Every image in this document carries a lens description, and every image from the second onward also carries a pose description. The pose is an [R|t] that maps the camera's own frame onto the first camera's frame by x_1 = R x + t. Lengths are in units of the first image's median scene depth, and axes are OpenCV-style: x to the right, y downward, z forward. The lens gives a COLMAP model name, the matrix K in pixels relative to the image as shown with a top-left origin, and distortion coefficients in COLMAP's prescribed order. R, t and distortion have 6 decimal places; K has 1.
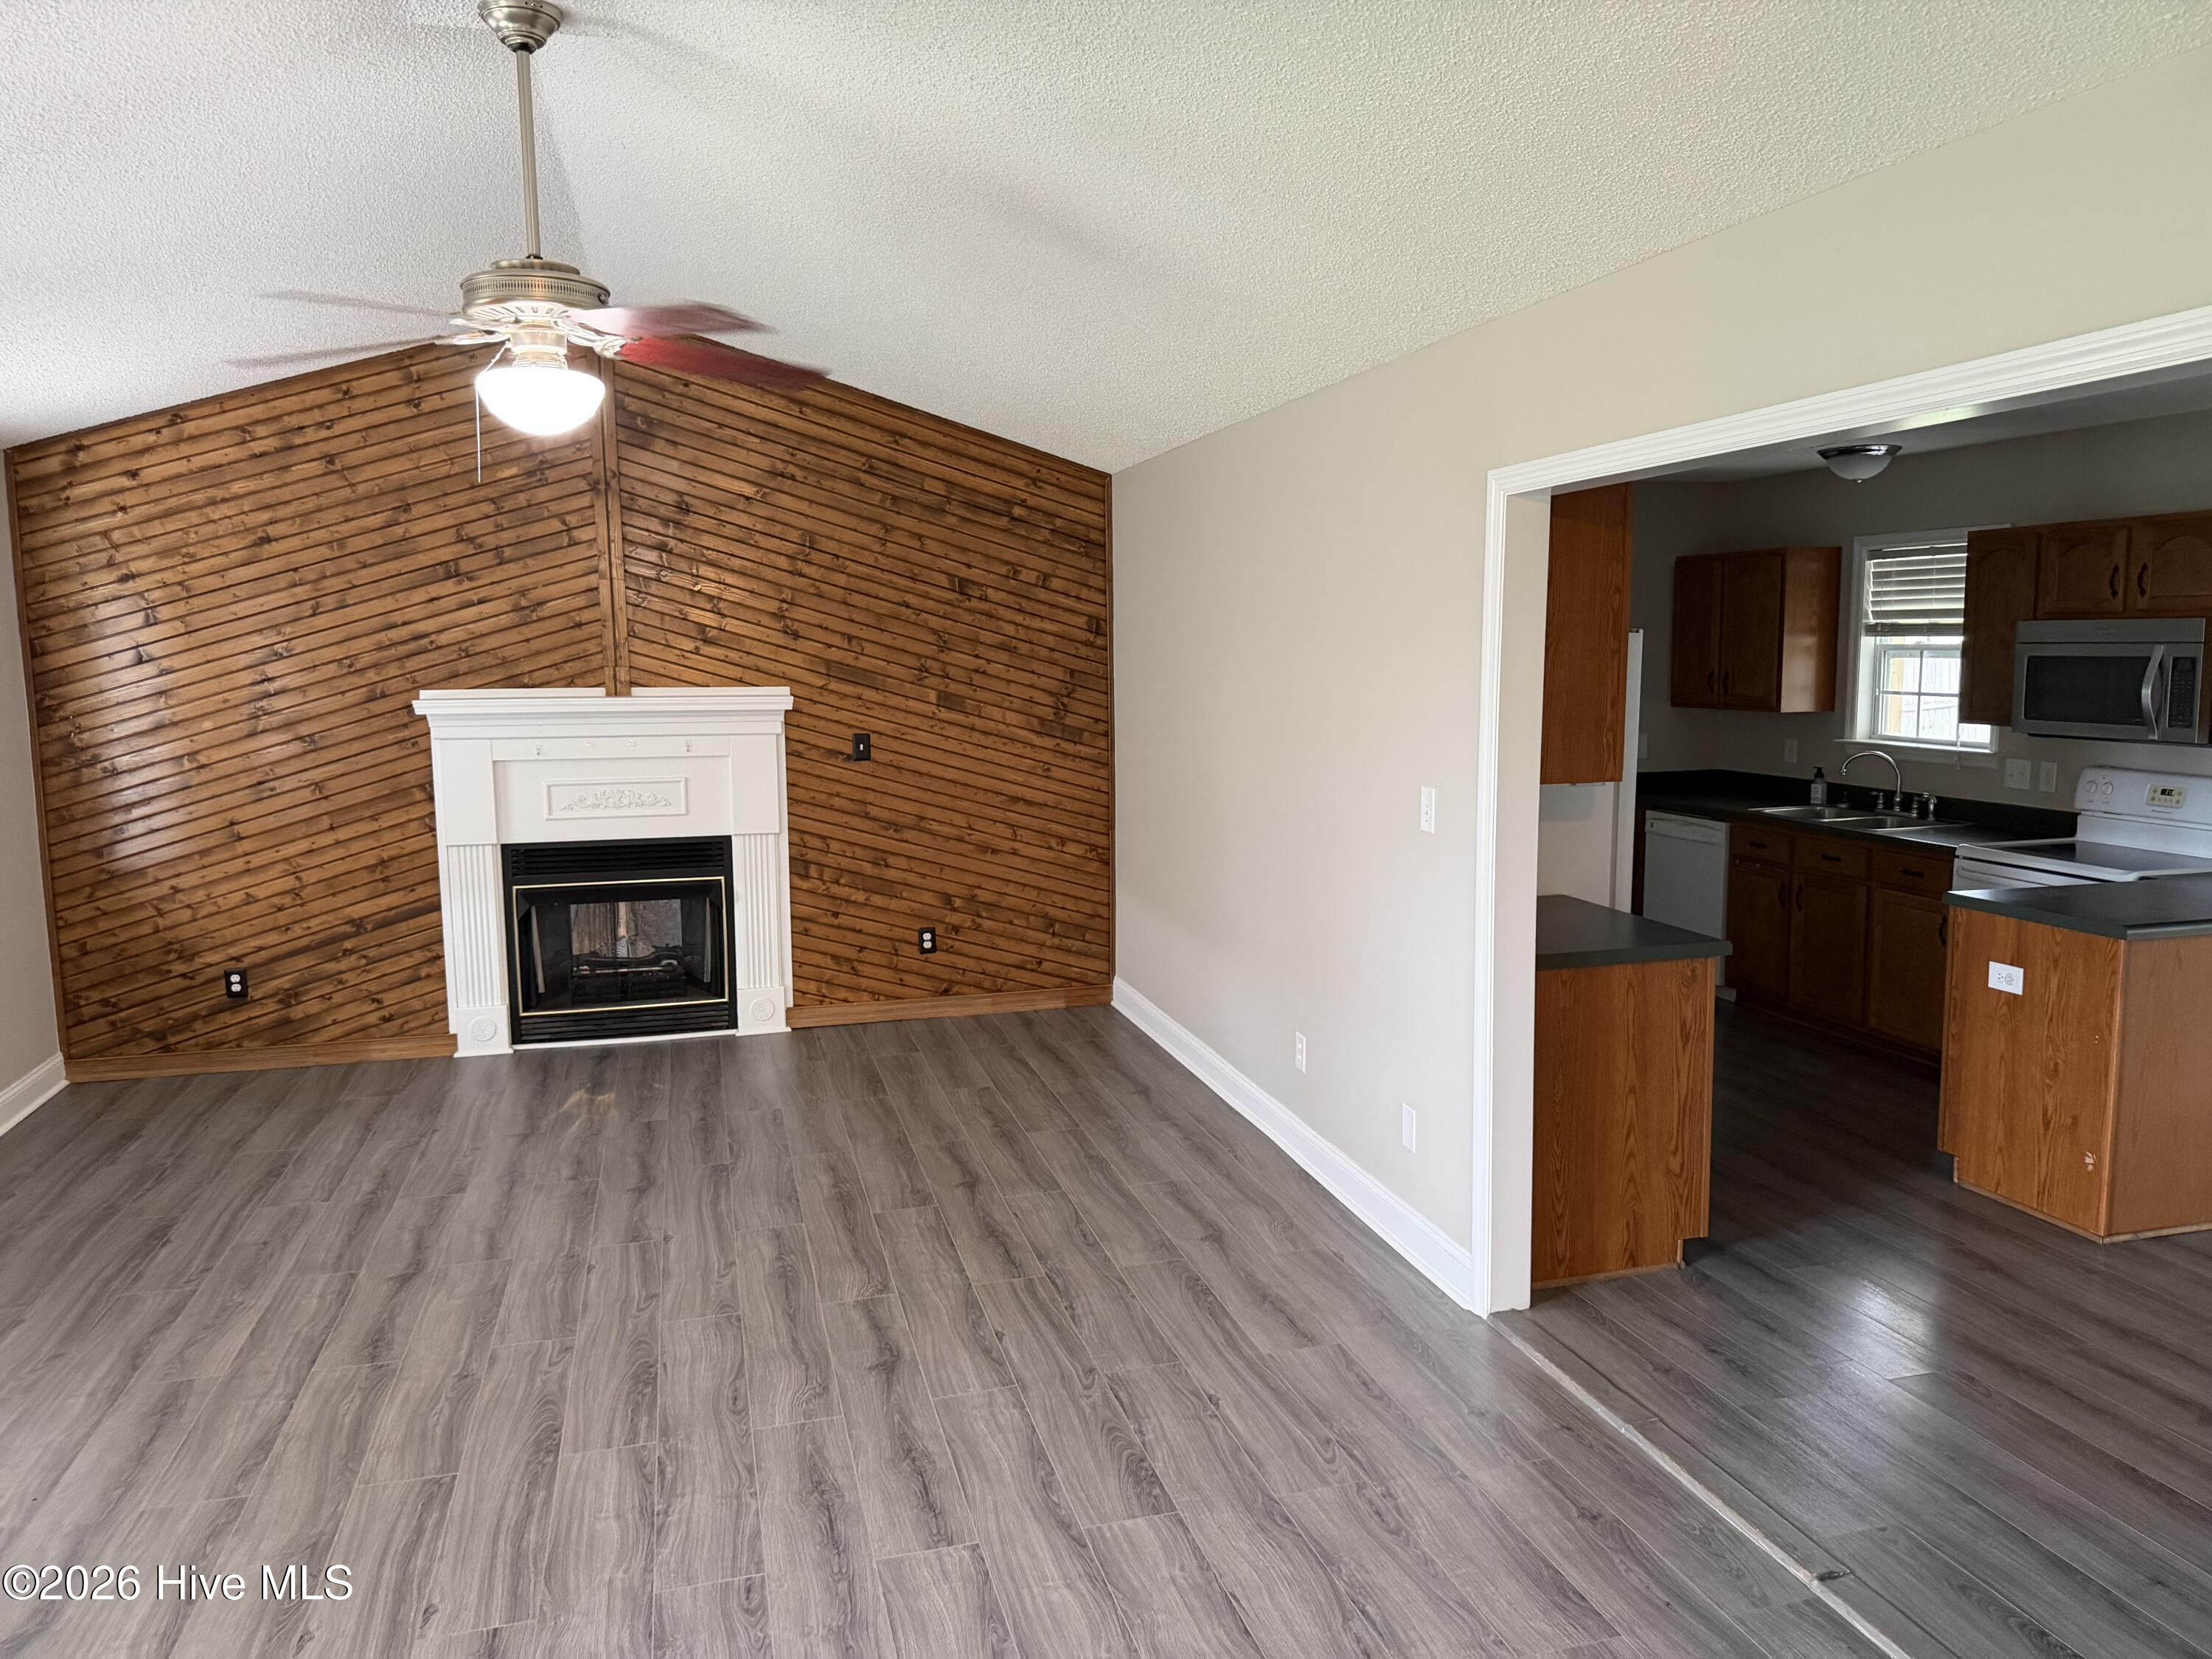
lens RADIAL K [[1560.4, 0, 1134.5], [0, 1560.4, 831.6], [0, 0, 1]] dist [0.062729, -0.072301]
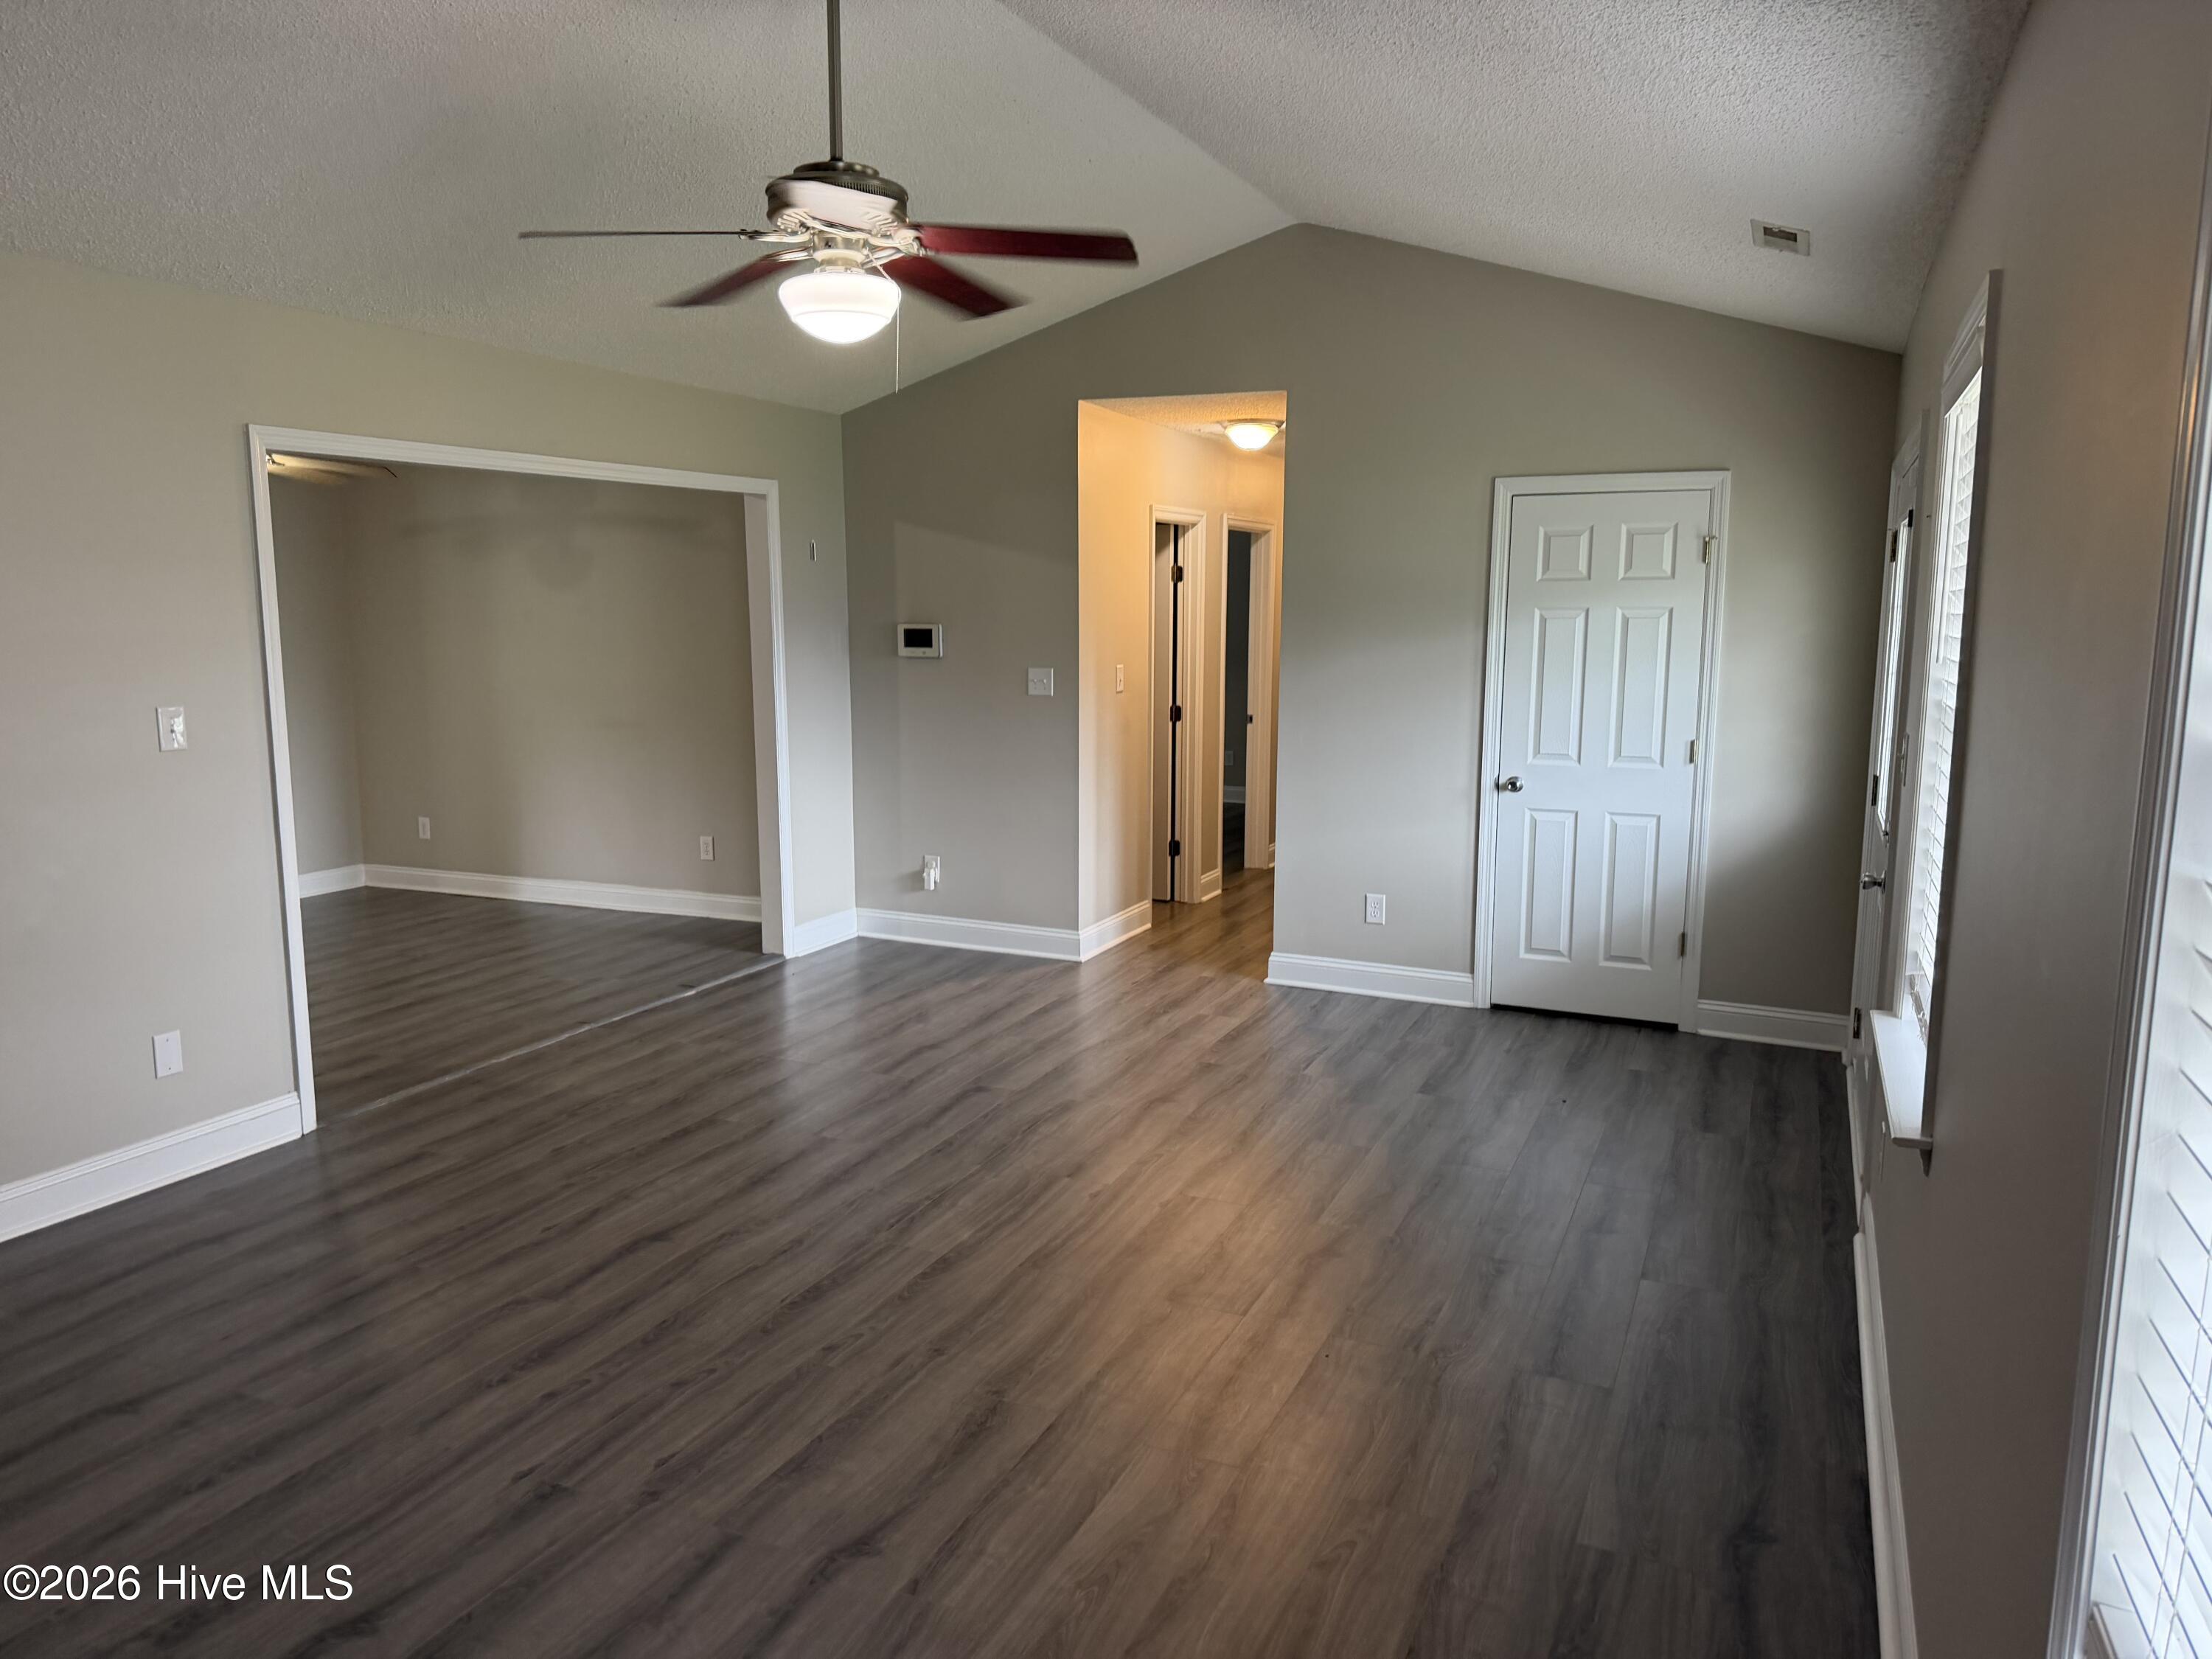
lens RADIAL K [[1560.4, 0, 1094.1], [0, 1560.4, 815.3], [0, 0, 1]] dist [0.062729, -0.072301]
pose [[-0.766298, -0.074486, 0.638153, -0.766556], [0.084335, 0.973001, 0.214840, -0.105136], [-0.636926, 0.218450, -0.739327, 1.128612]]
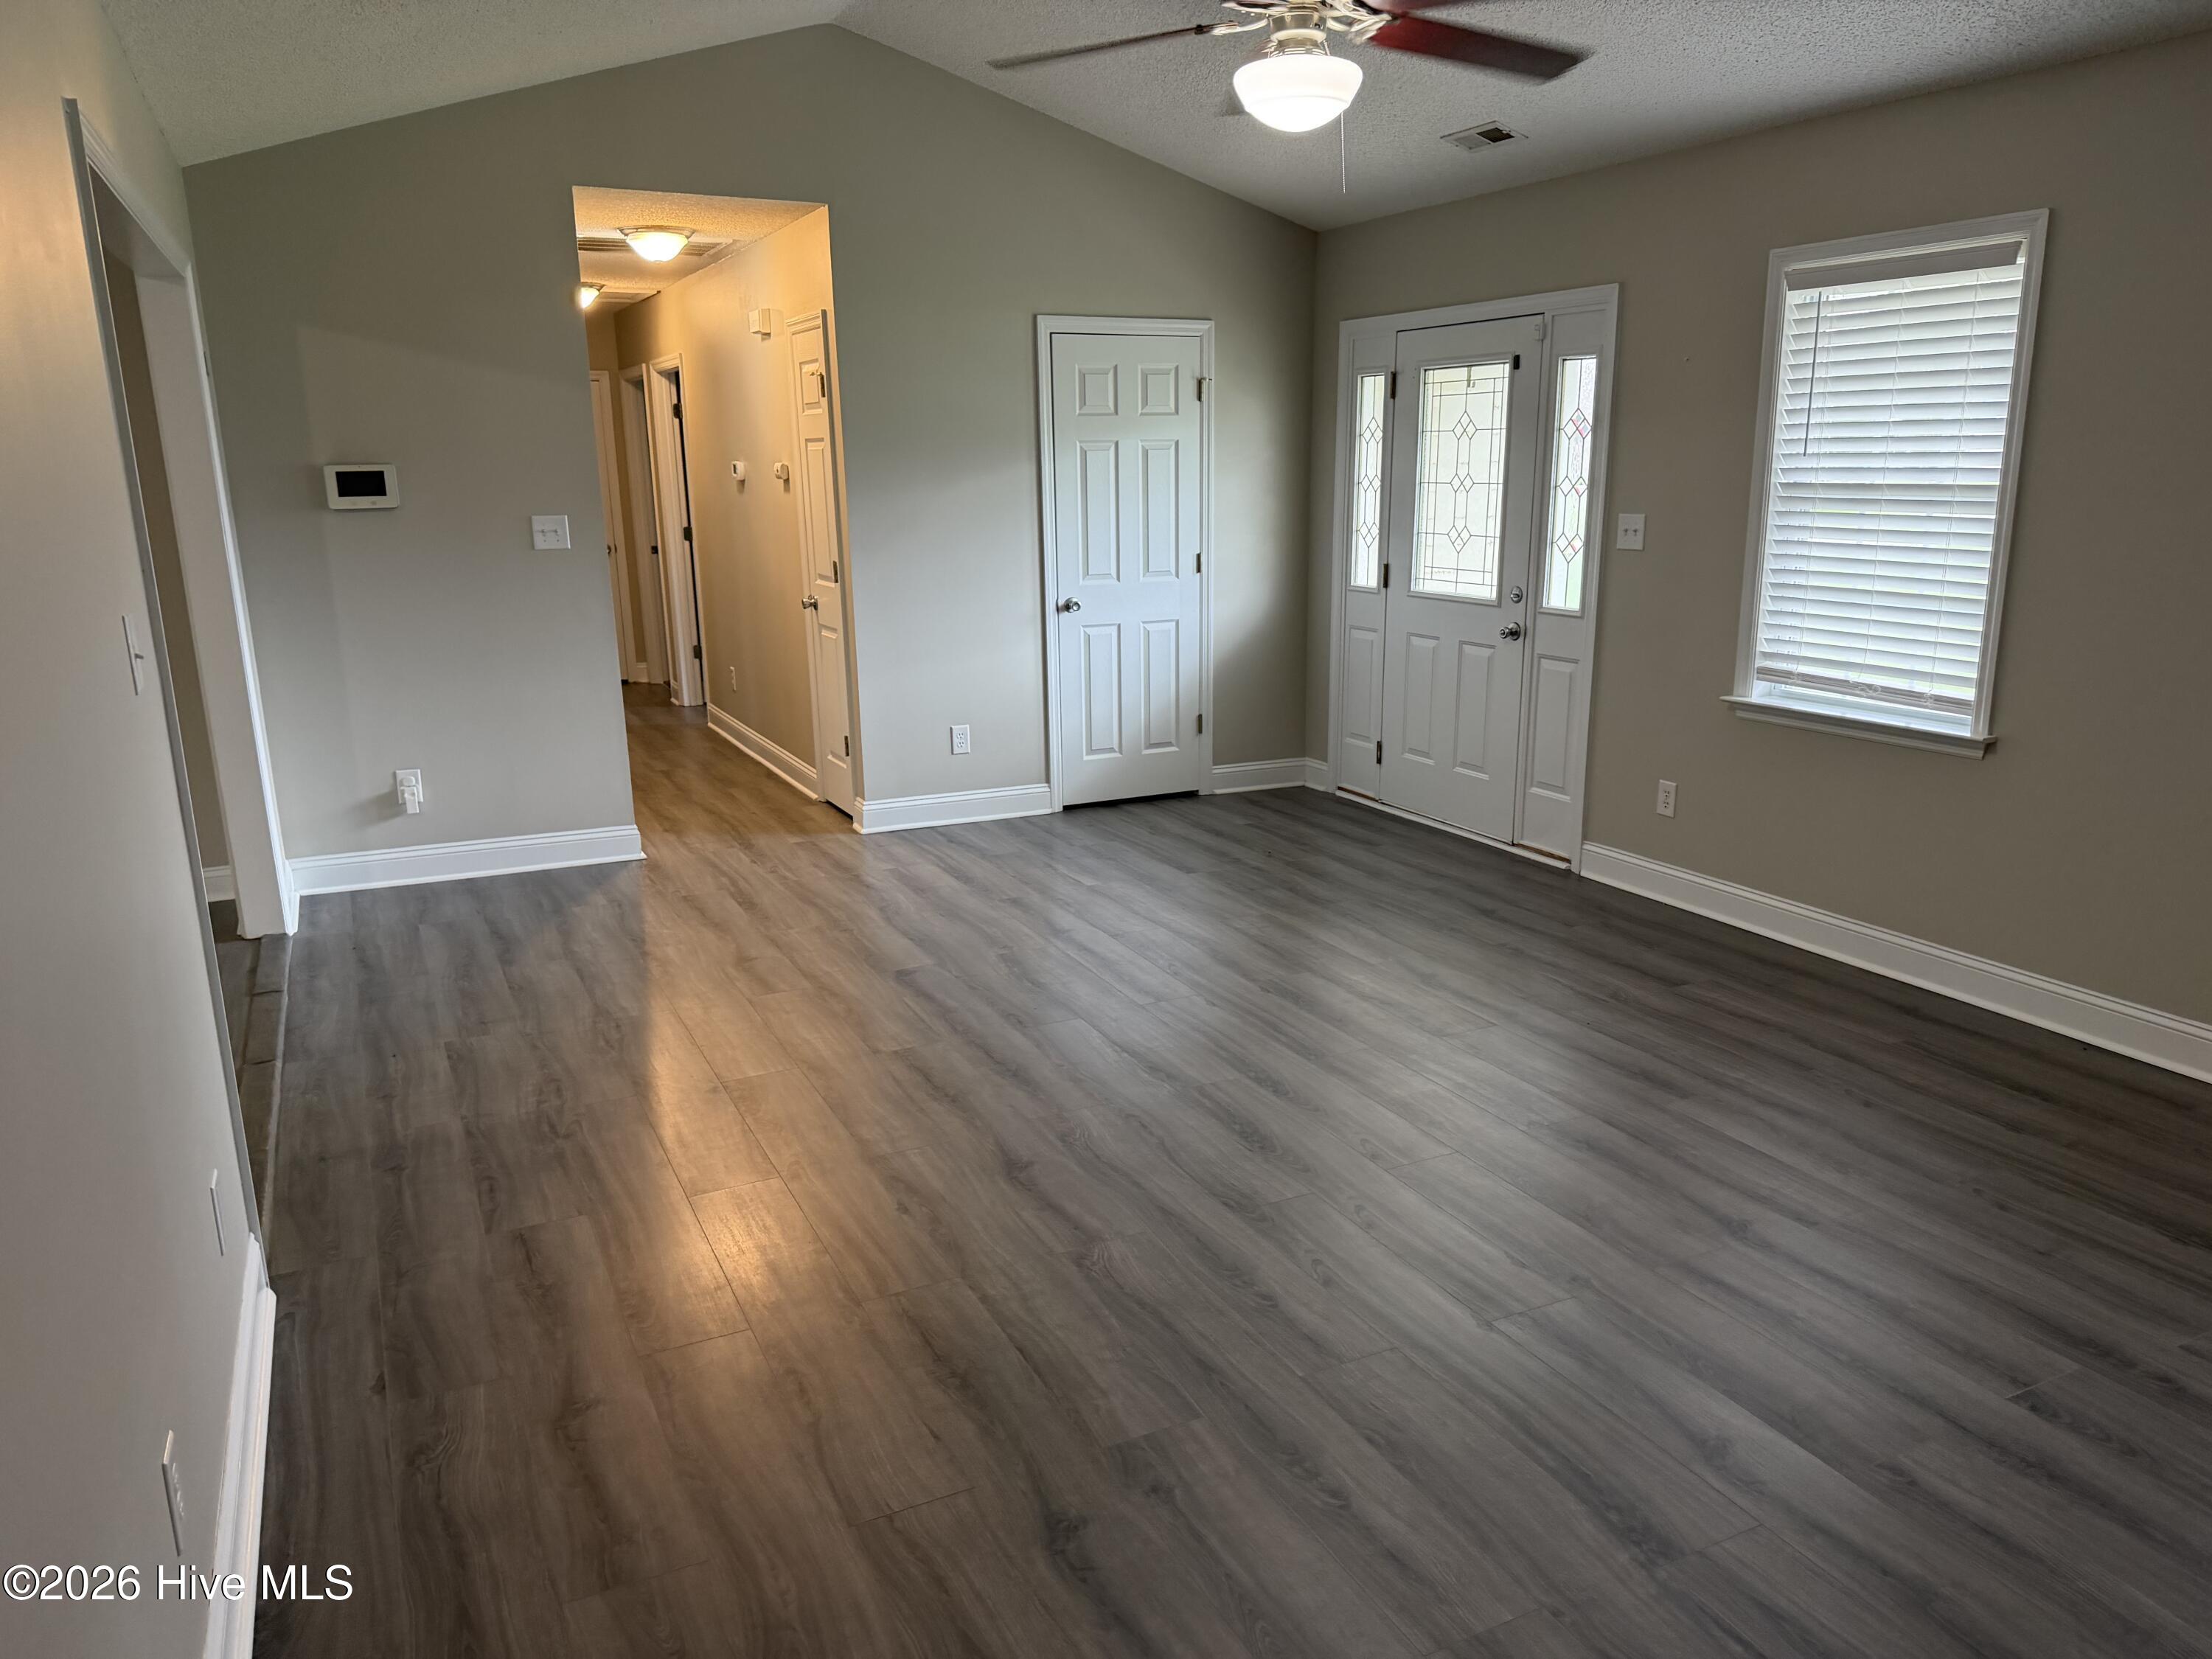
lens RADIAL K [[1560.4, 0, 1121.2], [0, 1560.4, 838.1], [0, 0, 1]] dist [0.062729, -0.072301]
pose [[-0.980650, 0.069441, -0.183042, -0.042038], [0.000625, 0.936084, 0.351777, -0.122238], [0.195770, 0.344856, -0.918013, 1.315191]]
